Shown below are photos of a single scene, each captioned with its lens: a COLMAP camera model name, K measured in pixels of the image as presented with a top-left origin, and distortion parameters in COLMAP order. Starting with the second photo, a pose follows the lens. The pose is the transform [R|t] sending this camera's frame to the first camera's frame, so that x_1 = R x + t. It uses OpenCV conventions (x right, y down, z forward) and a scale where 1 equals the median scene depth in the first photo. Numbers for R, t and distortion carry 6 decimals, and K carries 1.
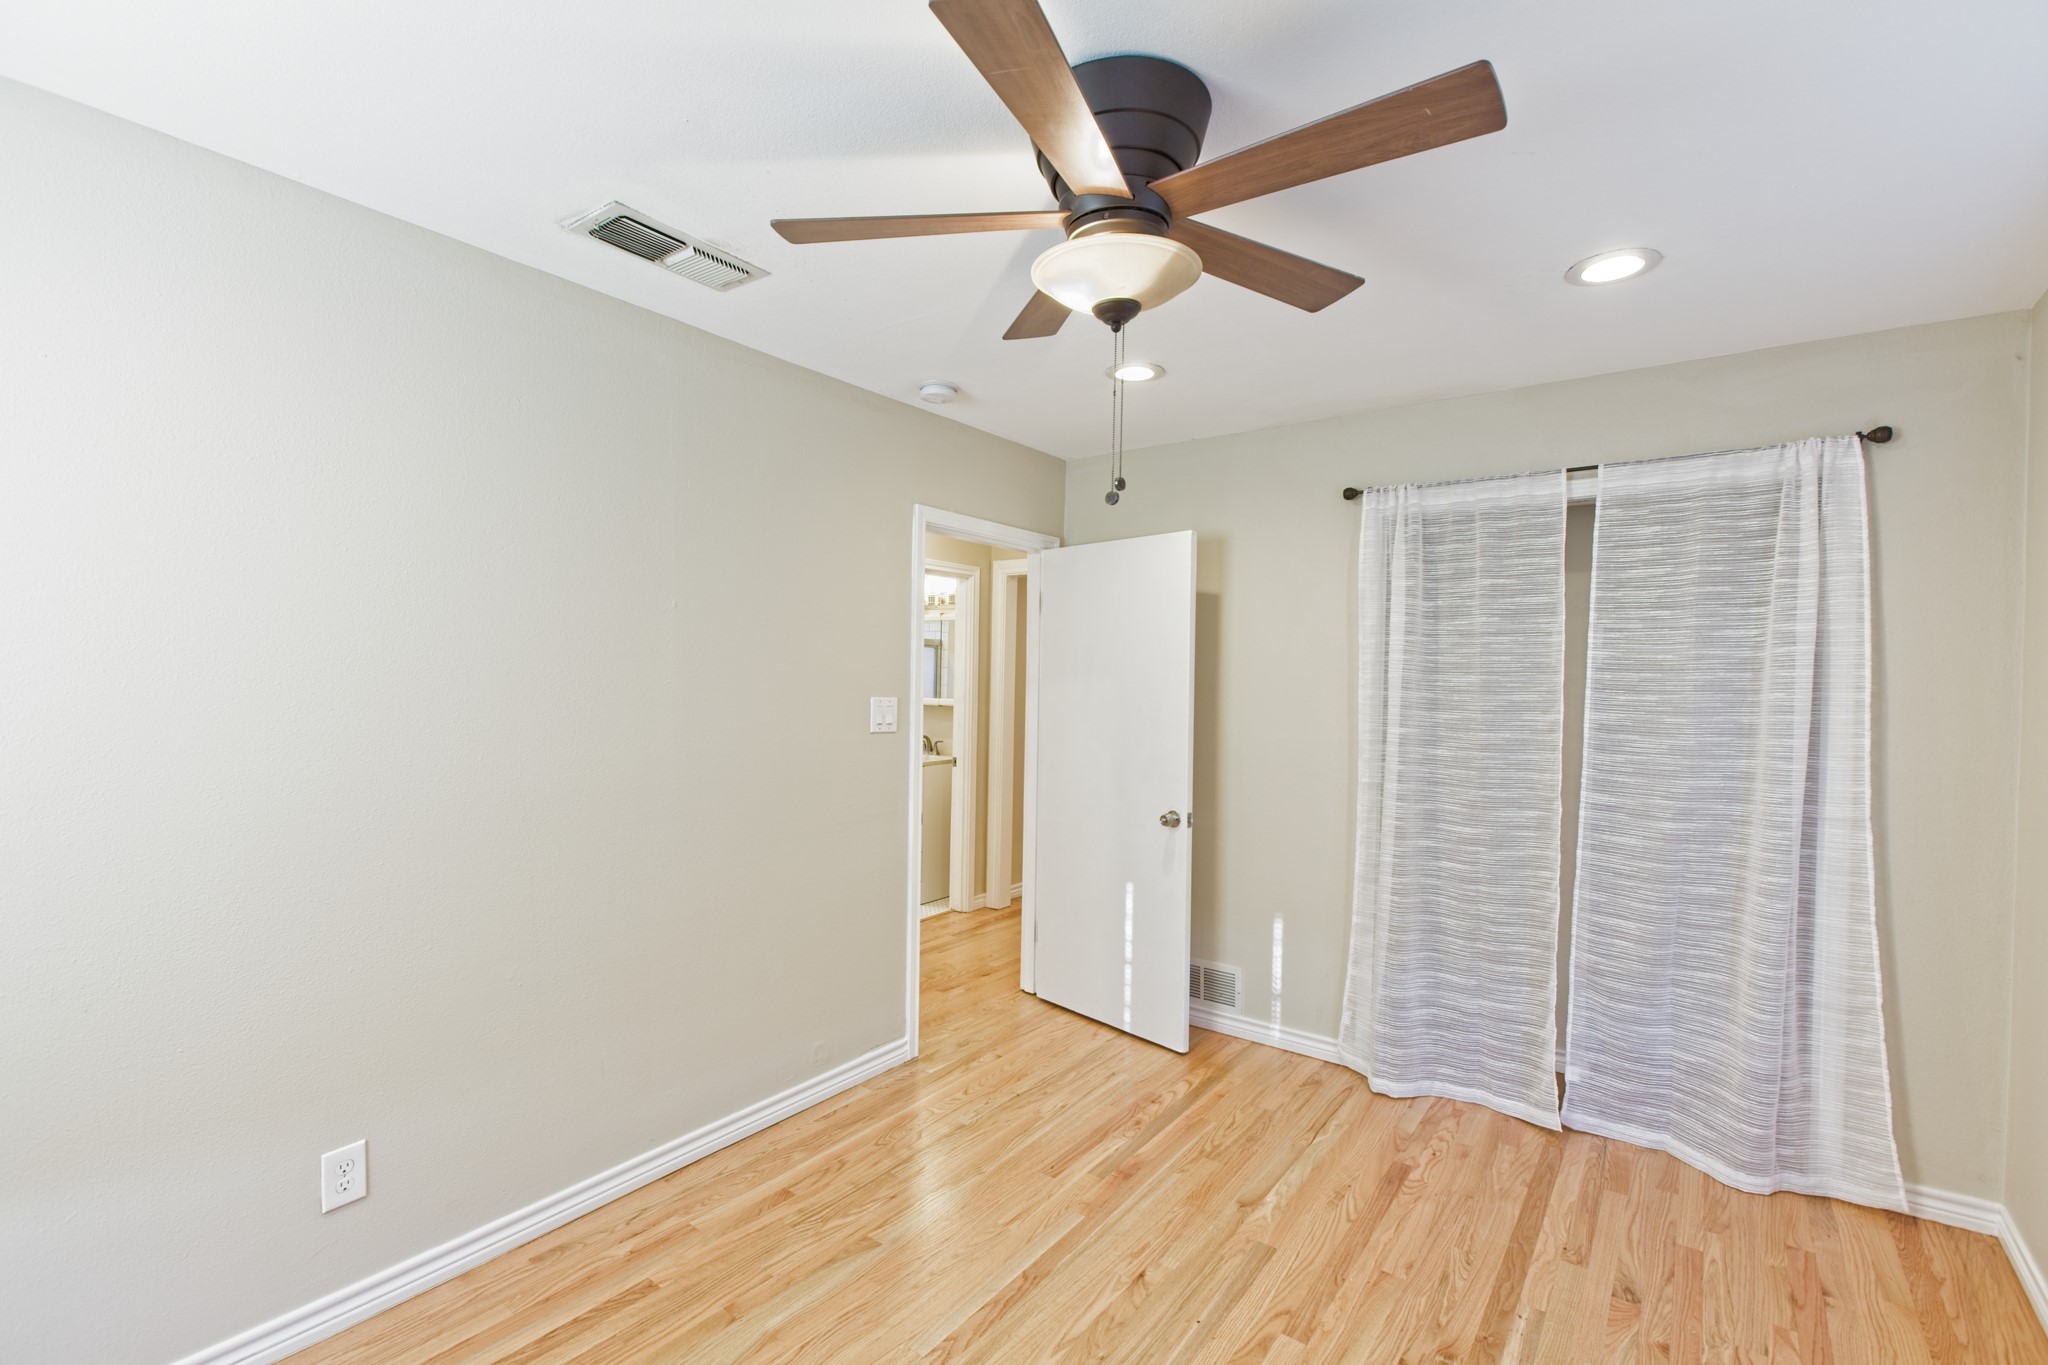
lens RADIAL K [[900.1, 0, 1026.4], [0, 900.1, 687.5], [0, 0, 1]] dist [0.023444, -0.012011]
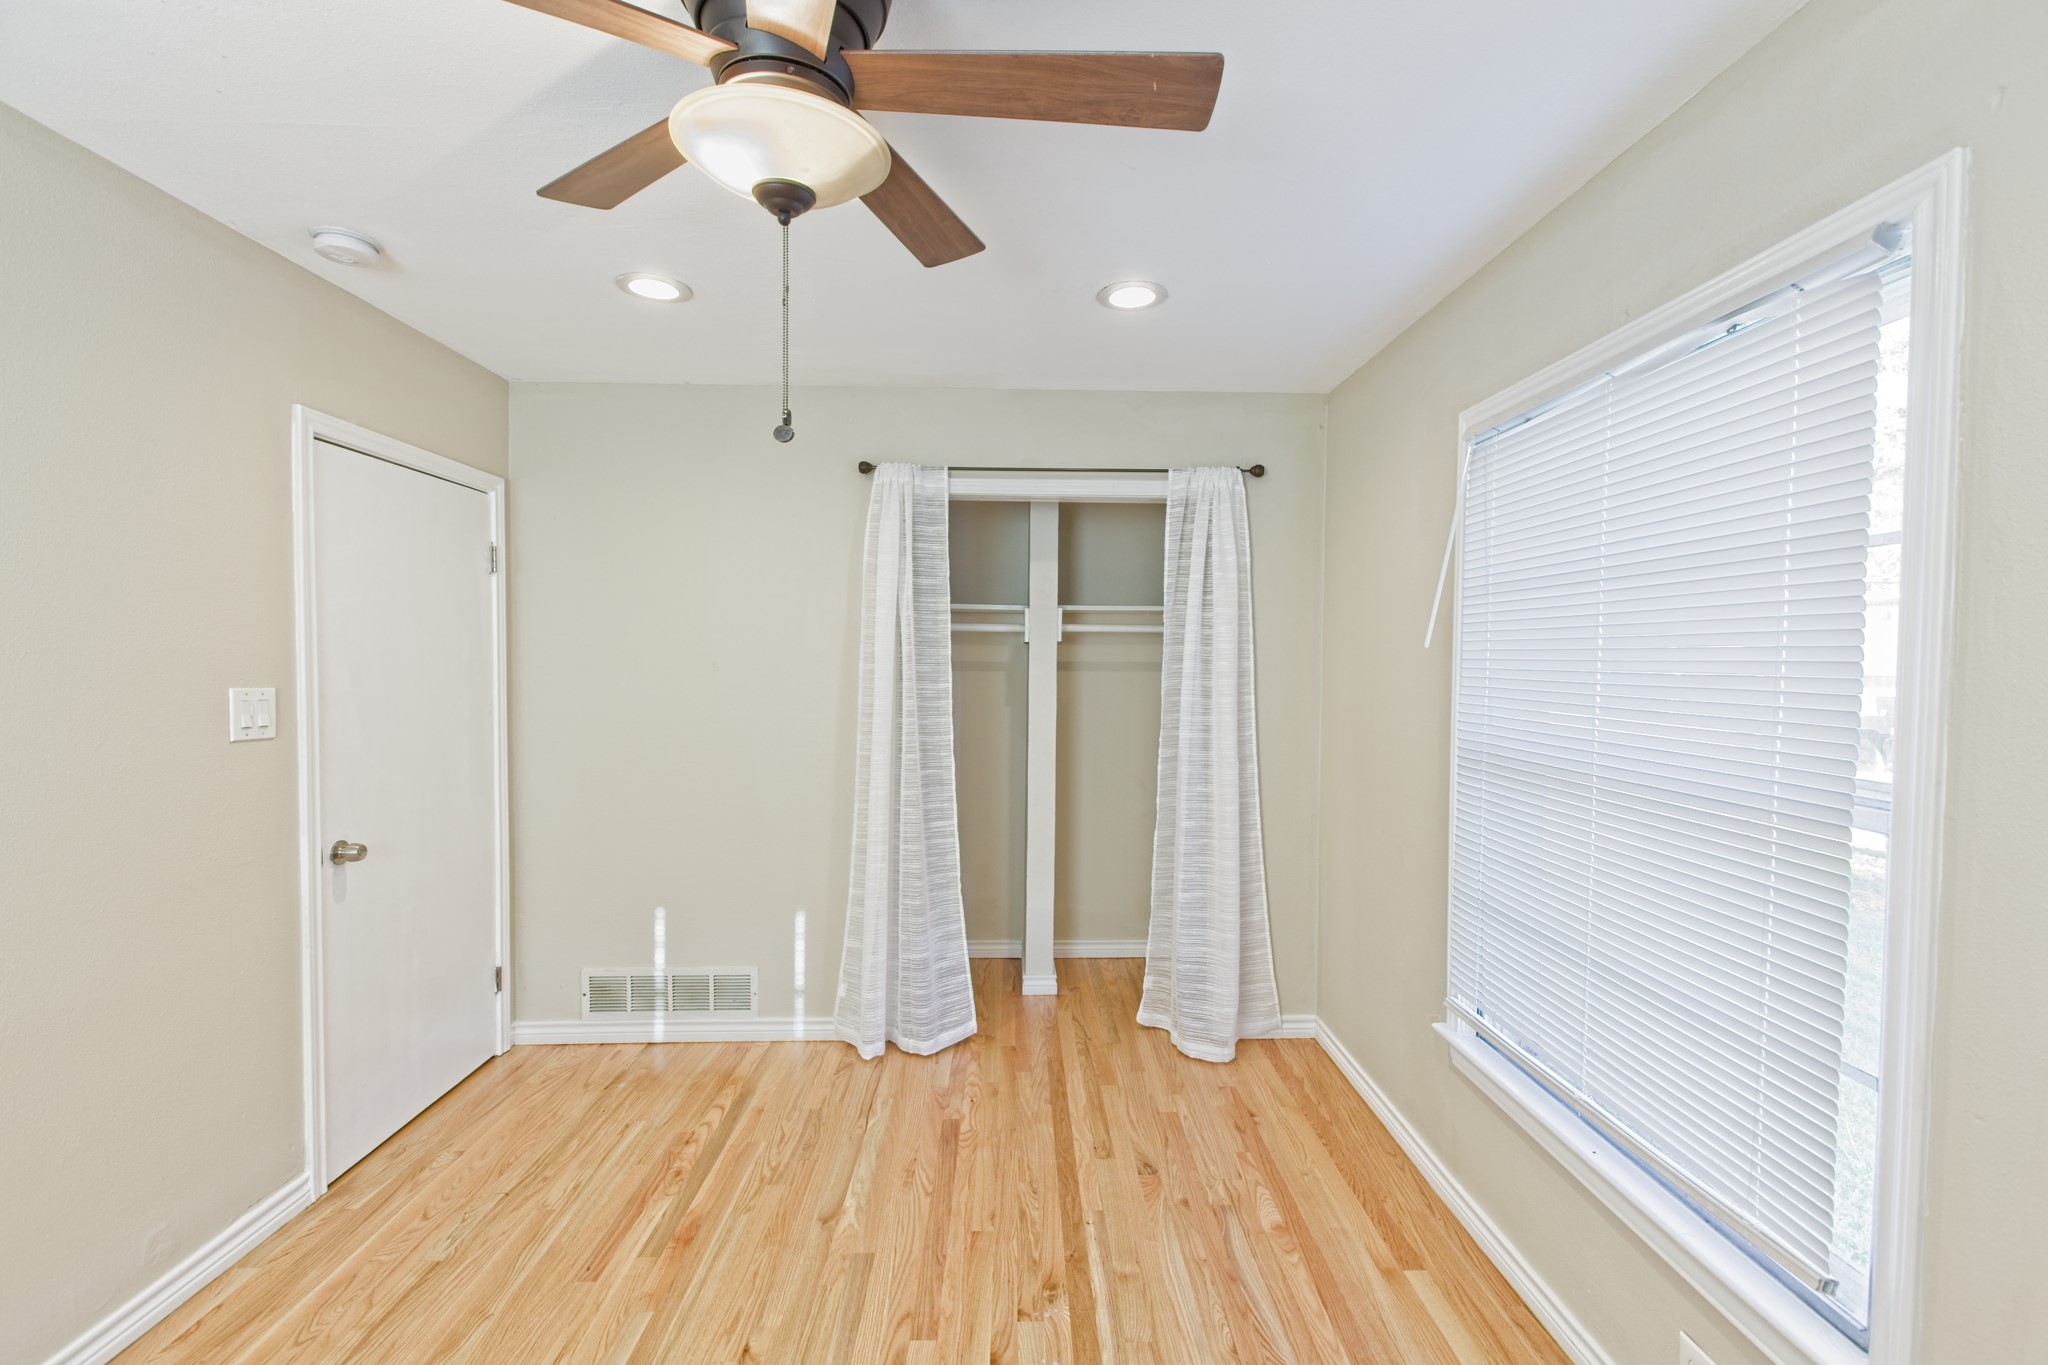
lens RADIAL K [[900.1, 0, 1026.4], [0, 900.1, 687.5], [0, 0, 1]] dist [0.023444, -0.012011]
pose [[0.790602, -0.029809, 0.611604, -0.153762], [0.012387, 0.999389, 0.032698, -0.005338], [-0.612205, -0.018275, 0.790488, 0.148789]]
